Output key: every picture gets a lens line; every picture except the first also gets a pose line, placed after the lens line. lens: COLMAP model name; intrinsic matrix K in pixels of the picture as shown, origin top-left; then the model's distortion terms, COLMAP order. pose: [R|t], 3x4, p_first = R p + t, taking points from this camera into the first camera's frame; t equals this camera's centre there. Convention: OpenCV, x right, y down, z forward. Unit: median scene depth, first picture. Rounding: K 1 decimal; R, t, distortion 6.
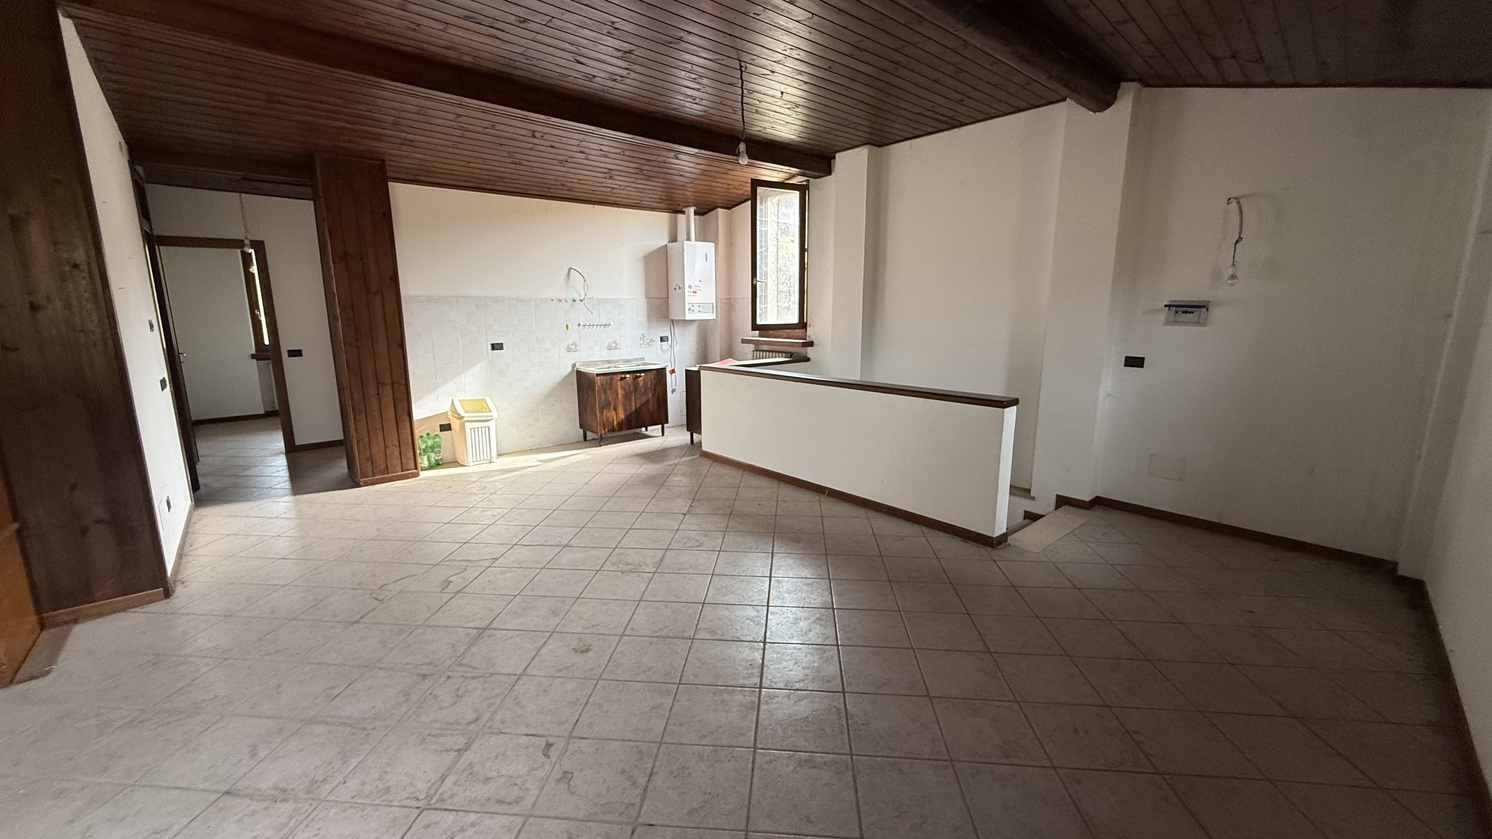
lens RADIAL K [[590.5, 0, 743.4], [0, 590.5, 419.2], [0, 0, 1]] dist [-0.002881, 0.000226]
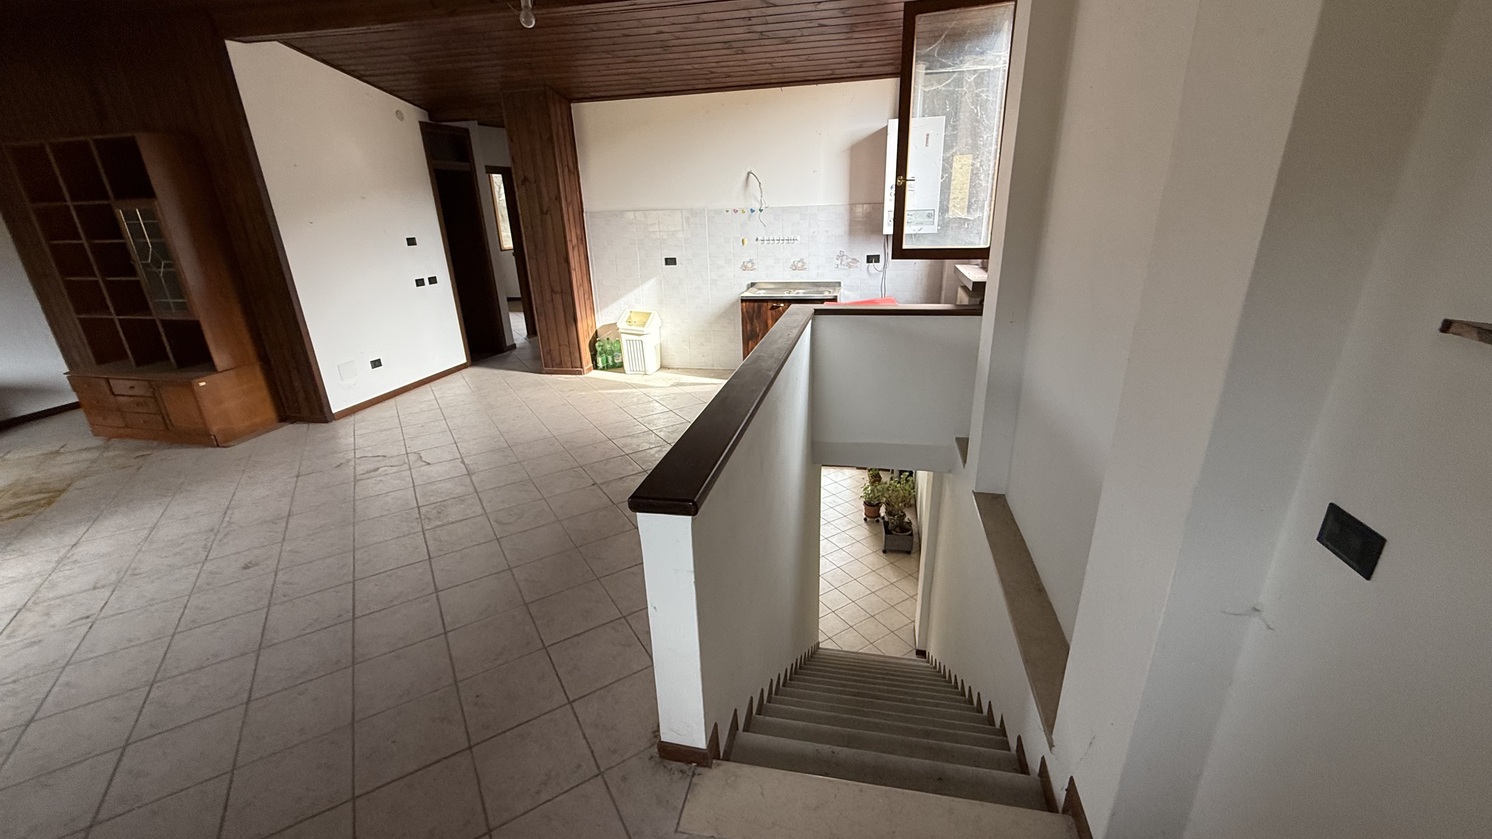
lens RADIAL K [[590.5, 0, 739.7], [0, 590.5, 418.7], [0, 0, 1]] dist [-0.002881, 0.000226]
pose [[0.601627, 0.262004, -0.754586, 0.532242], [-0.120824, 0.963656, 0.238264, -0.132720], [0.789587, -0.052174, 0.611417, 0.522470]]
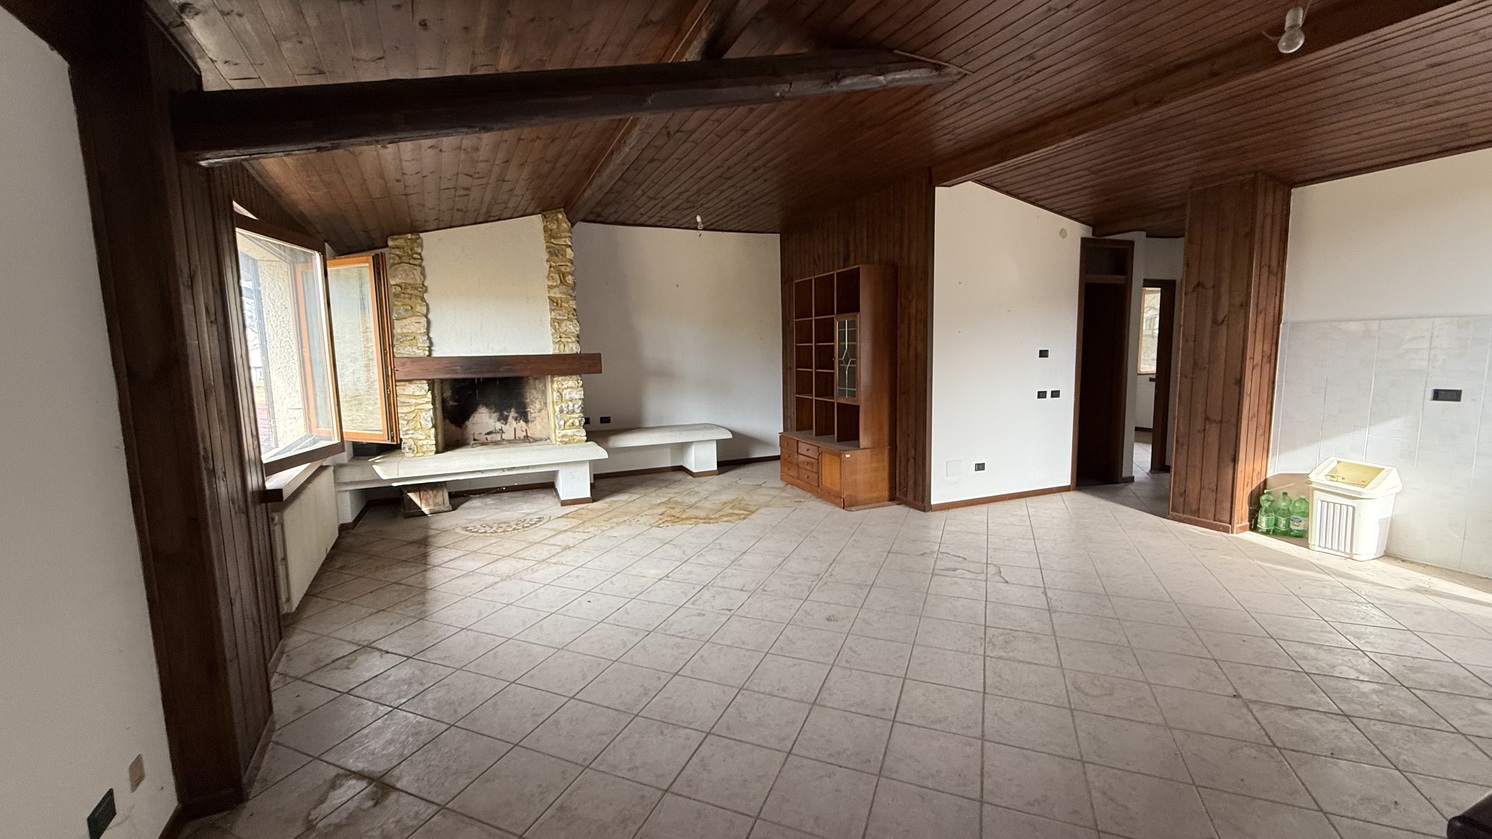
lens RADIAL K [[590.5, 0, 741.5], [0, 590.5, 420.2], [0, 0, 1]] dist [-0.002881, 0.000226]
pose [[-0.300066, 0.123674, -0.945867, 0.446711], [-0.155763, 0.971899, 0.176492, -0.101489], [0.941115, 0.200291, -0.272370, 0.527341]]
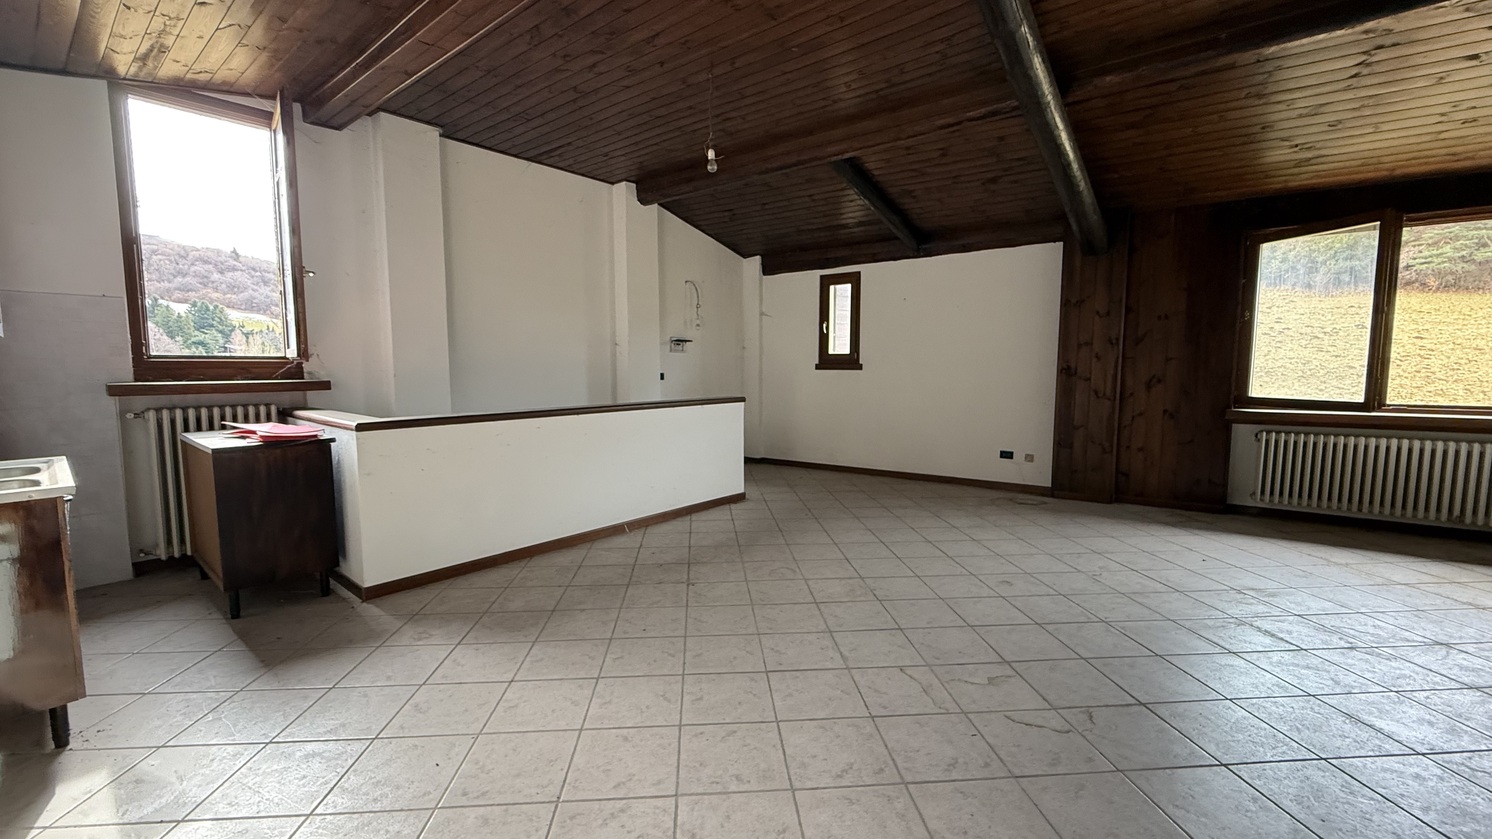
lens RADIAL K [[590.5, 0, 734.6], [0, 590.5, 421.5], [0, 0, 1]] dist [-0.002881, 0.000226]
pose [[-0.151605, -0.091191, 0.984226, -0.682491], [0.185561, 0.975406, 0.118956, -0.100960], [-0.970867, 0.200668, -0.130955, 0.812214]]
